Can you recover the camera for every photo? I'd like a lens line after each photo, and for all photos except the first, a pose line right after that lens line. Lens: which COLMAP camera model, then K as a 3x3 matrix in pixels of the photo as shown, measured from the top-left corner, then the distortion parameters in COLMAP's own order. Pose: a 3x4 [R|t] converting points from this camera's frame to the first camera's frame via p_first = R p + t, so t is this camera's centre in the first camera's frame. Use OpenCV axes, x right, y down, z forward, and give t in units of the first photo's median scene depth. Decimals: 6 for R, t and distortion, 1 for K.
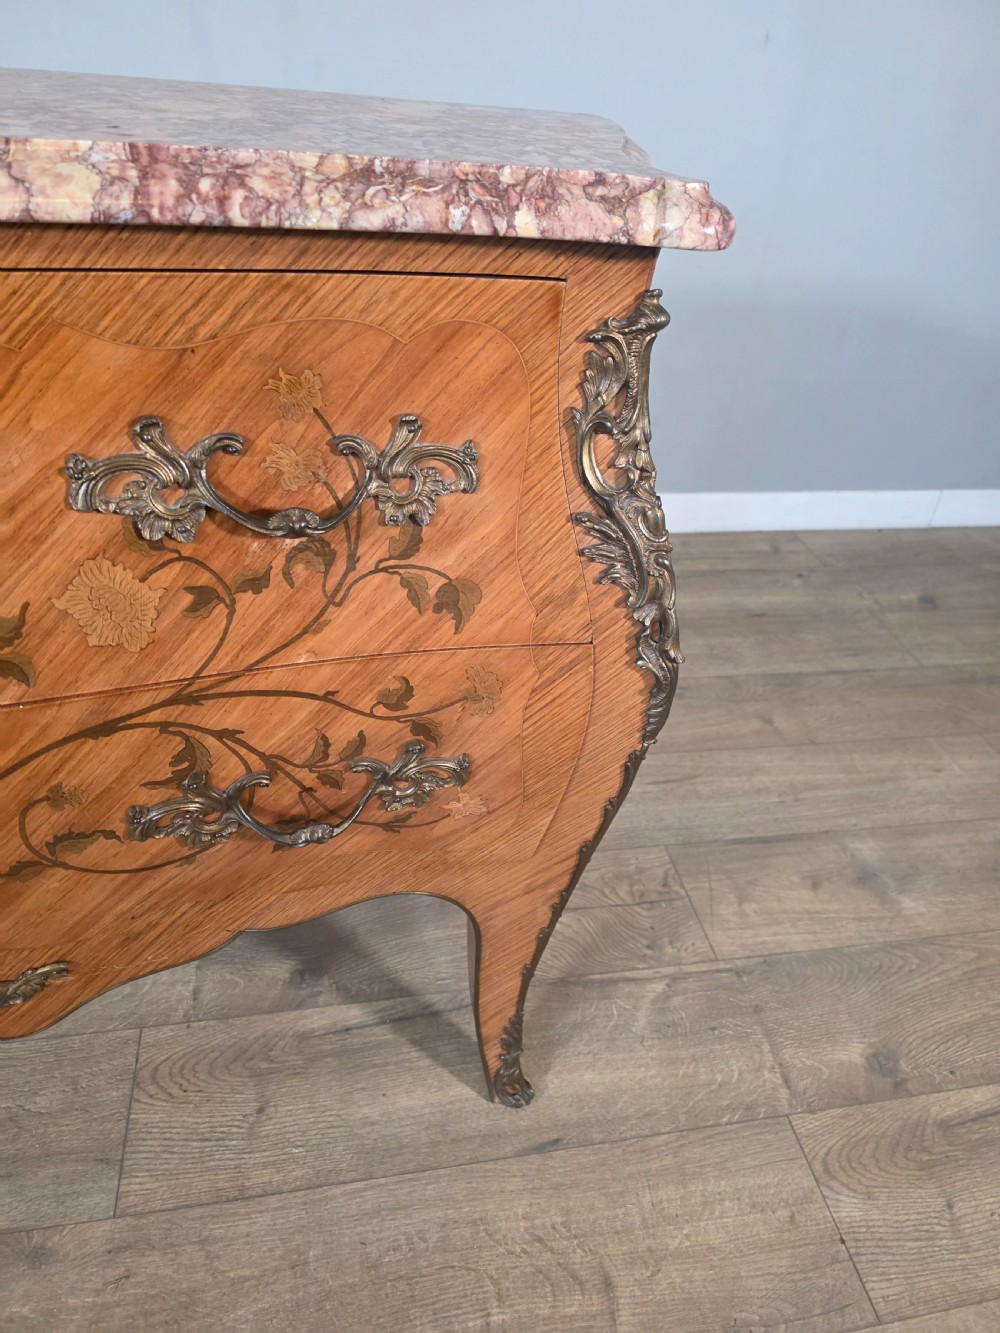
lens RADIAL K [[913.2, 0, 510.4], [0, 913.2, 674.5], [0, 0, 1]] dist [0.053888, -0.062036]
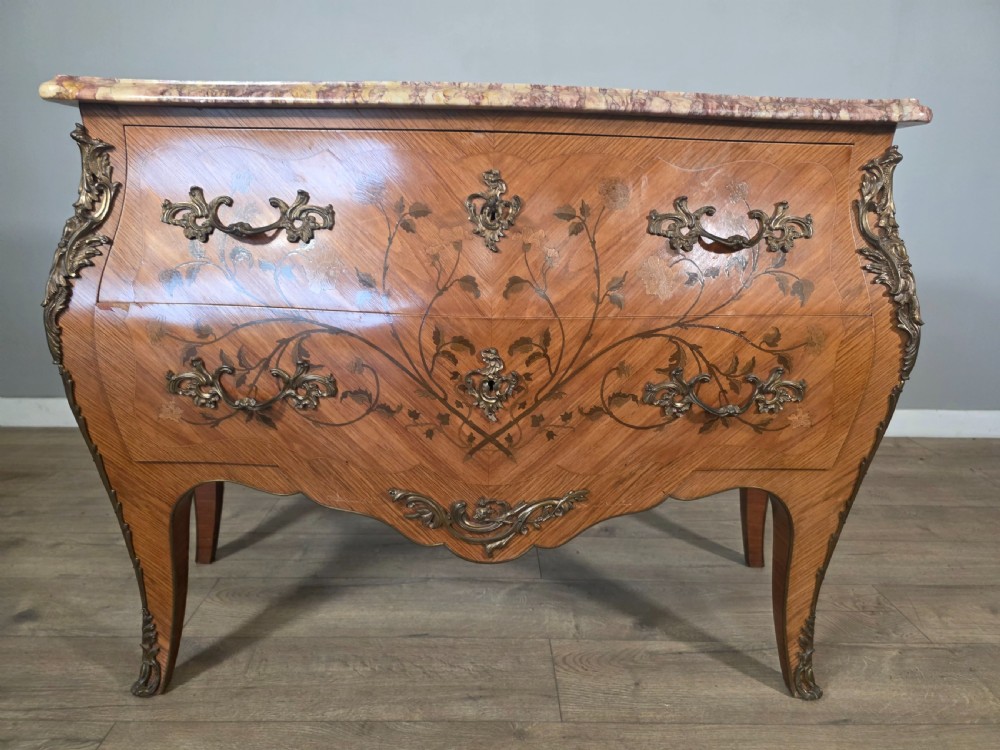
lens RADIAL K [[685.1, 0, 498.7], [0, 685.1, 376.1], [0, 0, 1]] dist [0.053888, -0.062036]
pose [[0.983441, -0.019740, -0.180149, -0.306570], [-0.050007, 0.925898, -0.374450, 0.482975], [0.174192, 0.377258, 0.909579, -0.315703]]
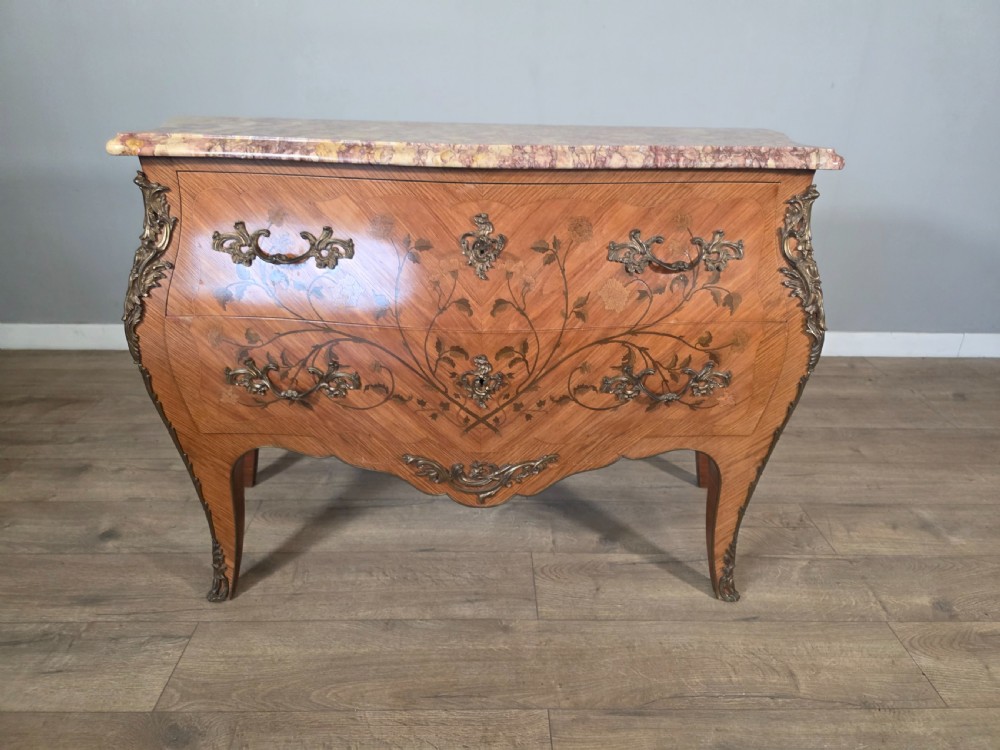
lens RADIAL K [[685.1, 0, 501.2], [0, 685.1, 364.1], [0, 0, 1]] dist [0.053888, -0.062036]
pose [[0.984059, 0.008765, -0.177628, -0.236311], [-0.047776, 0.975098, -0.216565, 0.363050], [0.171307, 0.221599, 0.959973, -0.626386]]
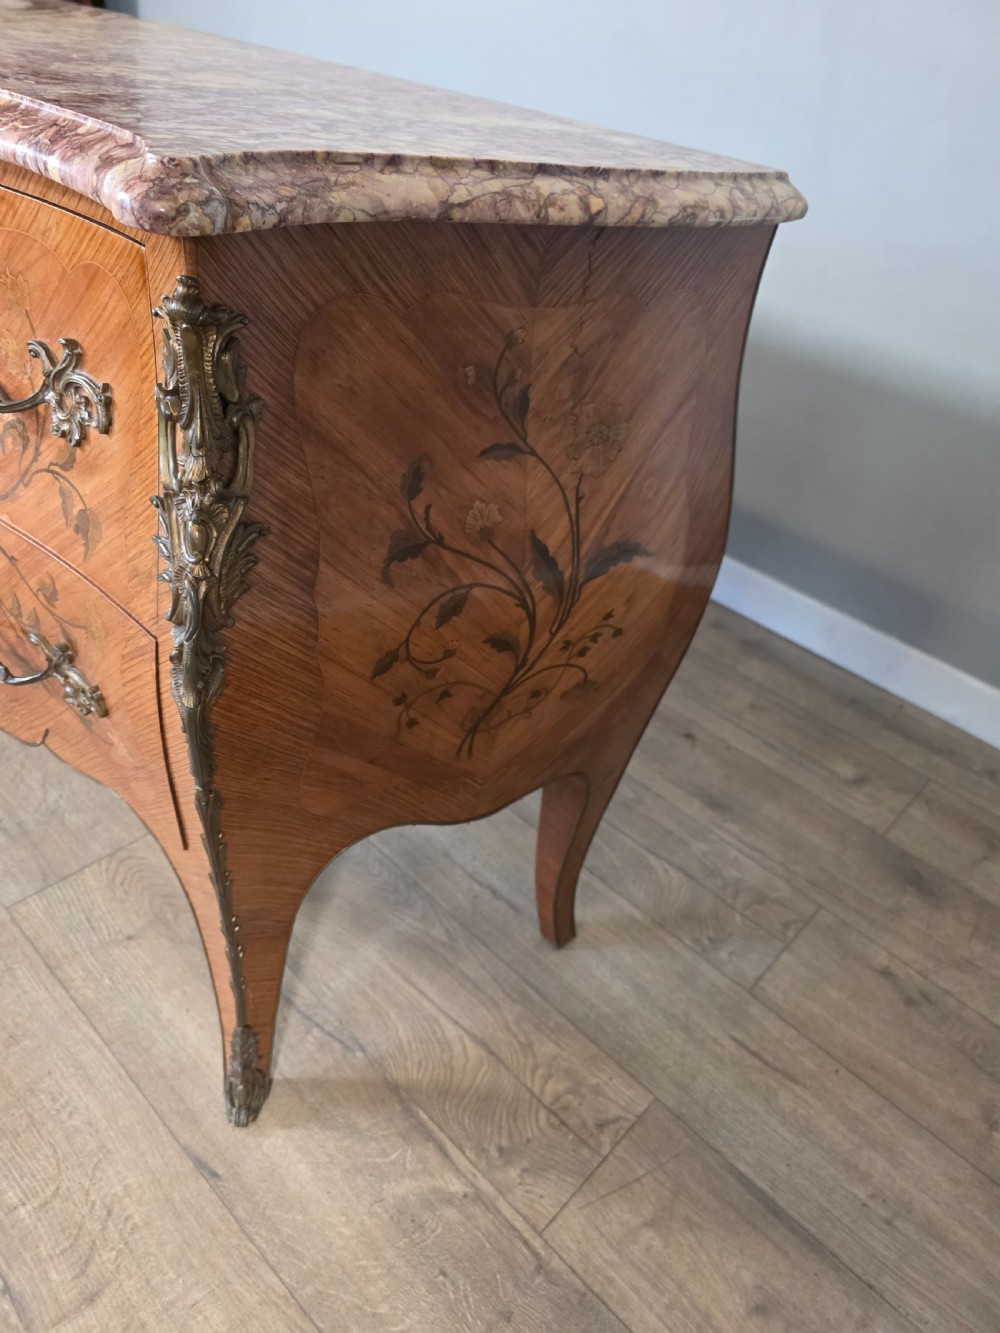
lens RADIAL K [[913.2, 0, 481.3], [0, 913.2, 663.8], [0, 0, 1]] dist [0.053888, -0.062036]
pose [[0.578746, 0.469841, -0.666560, 0.647134], [-0.524996, 0.840113, 0.136342, -0.221511], [0.624045, 0.271034, 0.732877, 0.372027]]
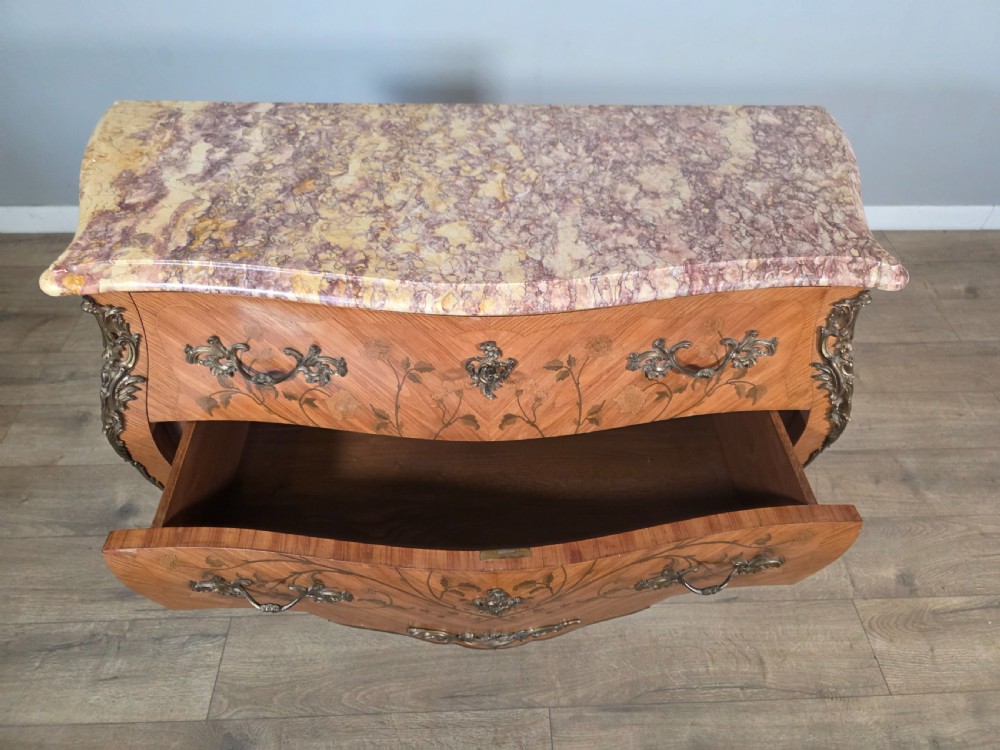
lens RADIAL K [[685.1, 0, 506.4], [0, 685.1, 367.7], [0, 0, 1]] dist [0.053888, -0.062036]
pose [[0.987518, 0.068695, -0.141737, -0.305390], [-0.042016, 0.982161, 0.183288, -0.304140], [0.151800, -0.175045, 0.972788, -0.571973]]
